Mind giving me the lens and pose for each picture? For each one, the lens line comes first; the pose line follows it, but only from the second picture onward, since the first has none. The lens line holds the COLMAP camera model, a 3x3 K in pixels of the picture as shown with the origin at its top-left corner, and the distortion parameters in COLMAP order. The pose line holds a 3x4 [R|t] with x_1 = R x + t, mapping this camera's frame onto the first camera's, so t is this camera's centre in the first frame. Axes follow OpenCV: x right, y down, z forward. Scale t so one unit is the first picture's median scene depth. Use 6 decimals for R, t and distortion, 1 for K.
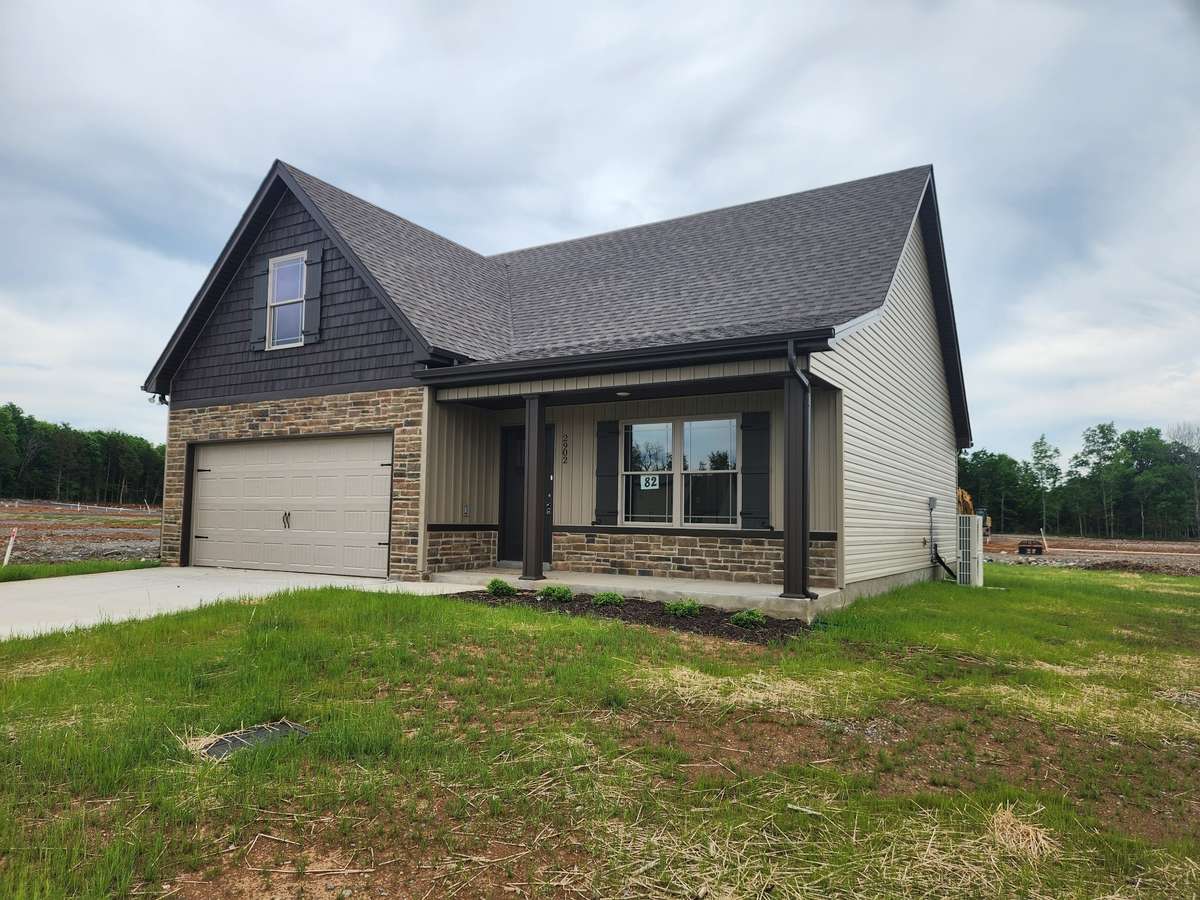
lens RADIAL K [[810.5, 0, 600.0], [0, 810.5, 450.0], [0, 0, 1]] dist [-0.004432, -0.001318]
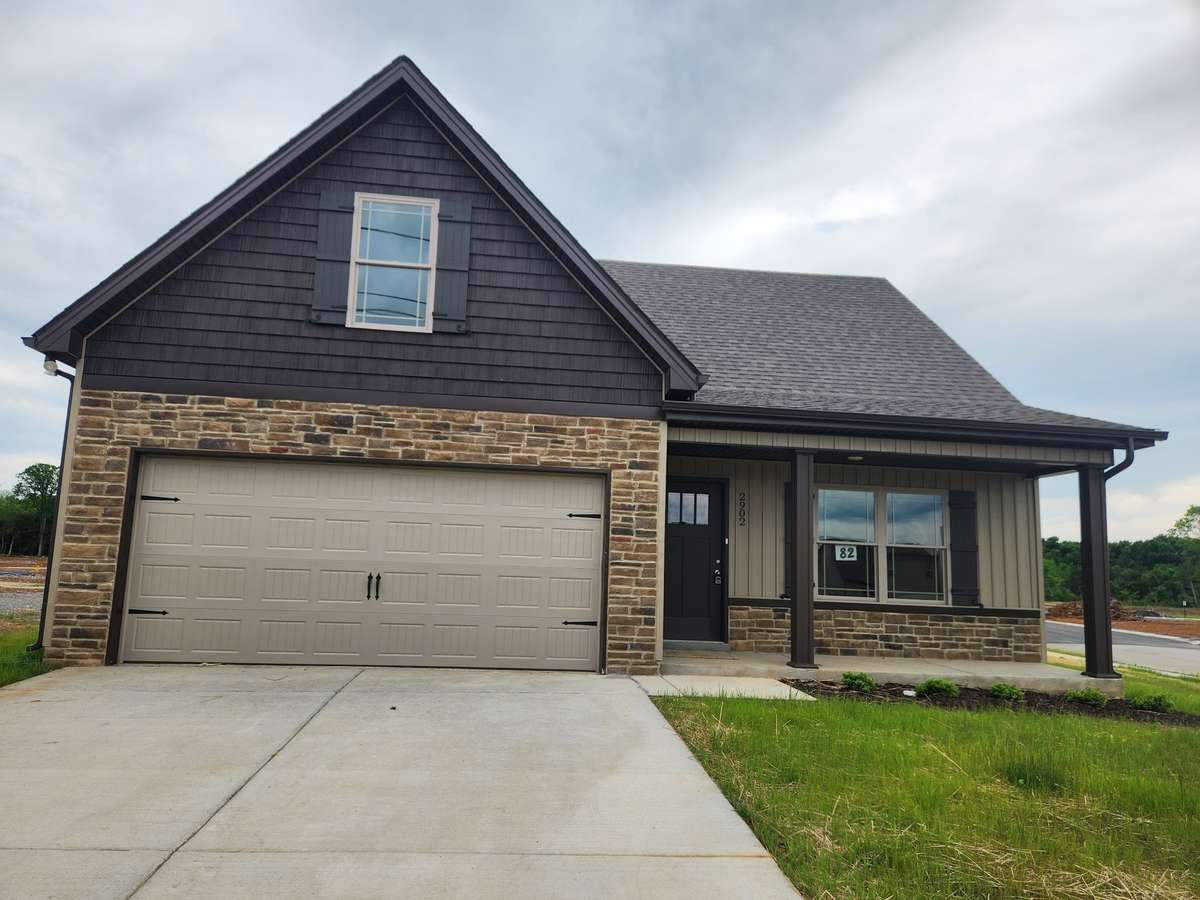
lens RADIAL K [[814.4, 0, 600.0], [0, 814.4, 450.0], [0, 0, 1]] dist [0.022838, -0.002058]
pose [[0.804622, 0.106296, 0.584196, -0.708526], [-0.074625, 0.994148, -0.078107, 0.015432], [-0.589080, 0.019251, 0.807846, 0.389358]]
